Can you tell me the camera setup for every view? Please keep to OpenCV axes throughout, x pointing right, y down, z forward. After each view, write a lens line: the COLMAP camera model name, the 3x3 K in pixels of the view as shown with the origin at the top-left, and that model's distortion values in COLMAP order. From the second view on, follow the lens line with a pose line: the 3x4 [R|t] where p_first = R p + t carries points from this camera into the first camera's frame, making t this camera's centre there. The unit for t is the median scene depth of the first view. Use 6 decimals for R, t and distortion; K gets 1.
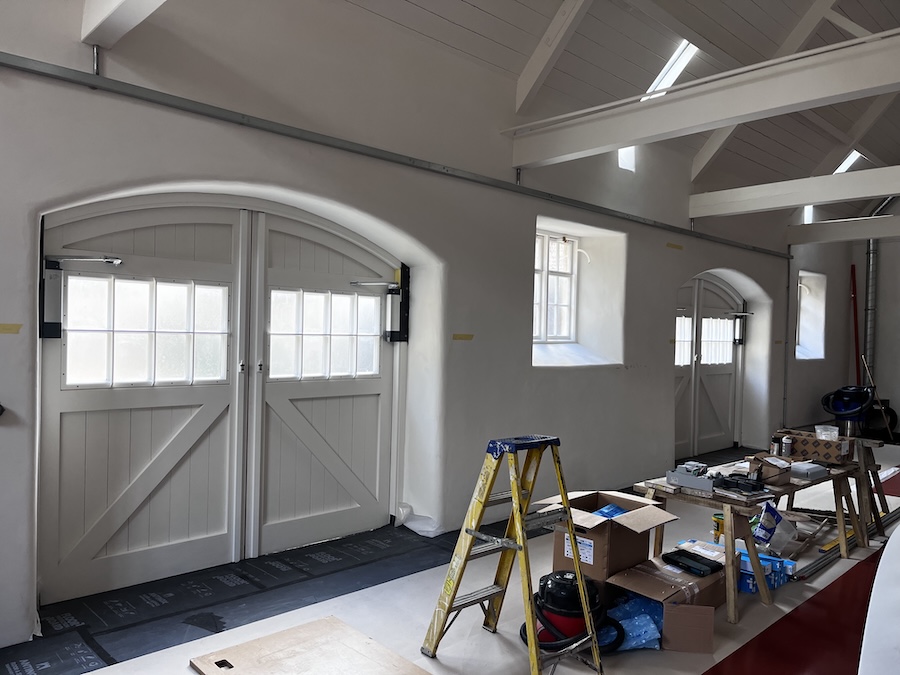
lens RADIAL K [[679.6, 0, 448.9], [0, 679.6, 341.0], [0, 0, 1]] dist [0.032514, -0.013947]
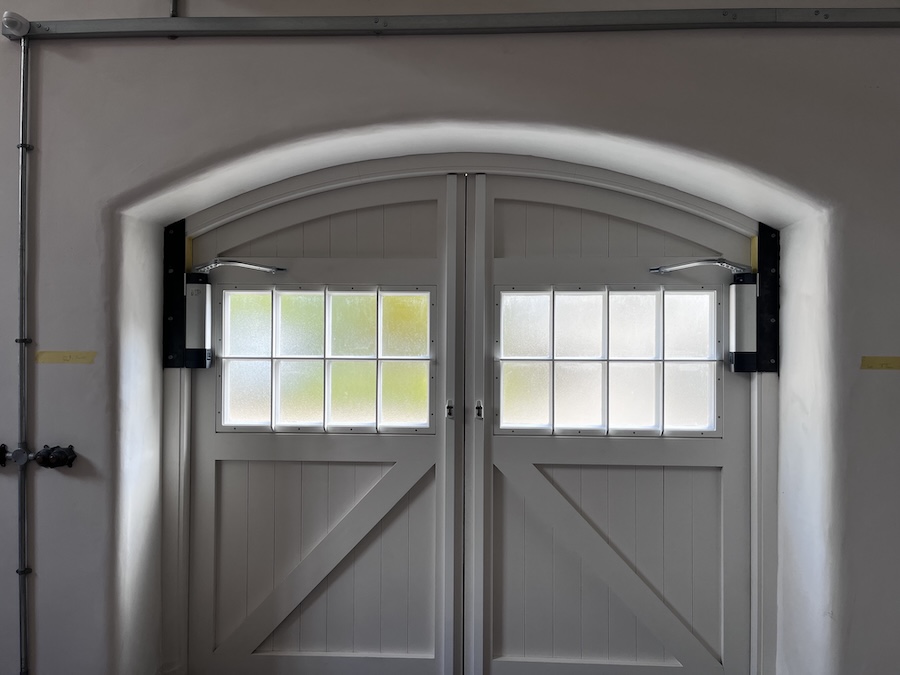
lens RADIAL K [[679.6, 0, 454.1], [0, 679.6, 343.0], [0, 0, 1]] dist [0.032514, -0.013947]
pose [[0.686969, -0.027279, -0.726175, 0.174223], [0.000989, 0.999329, -0.036604, -0.002731], [0.726686, 0.024428, 0.686535, 0.524956]]
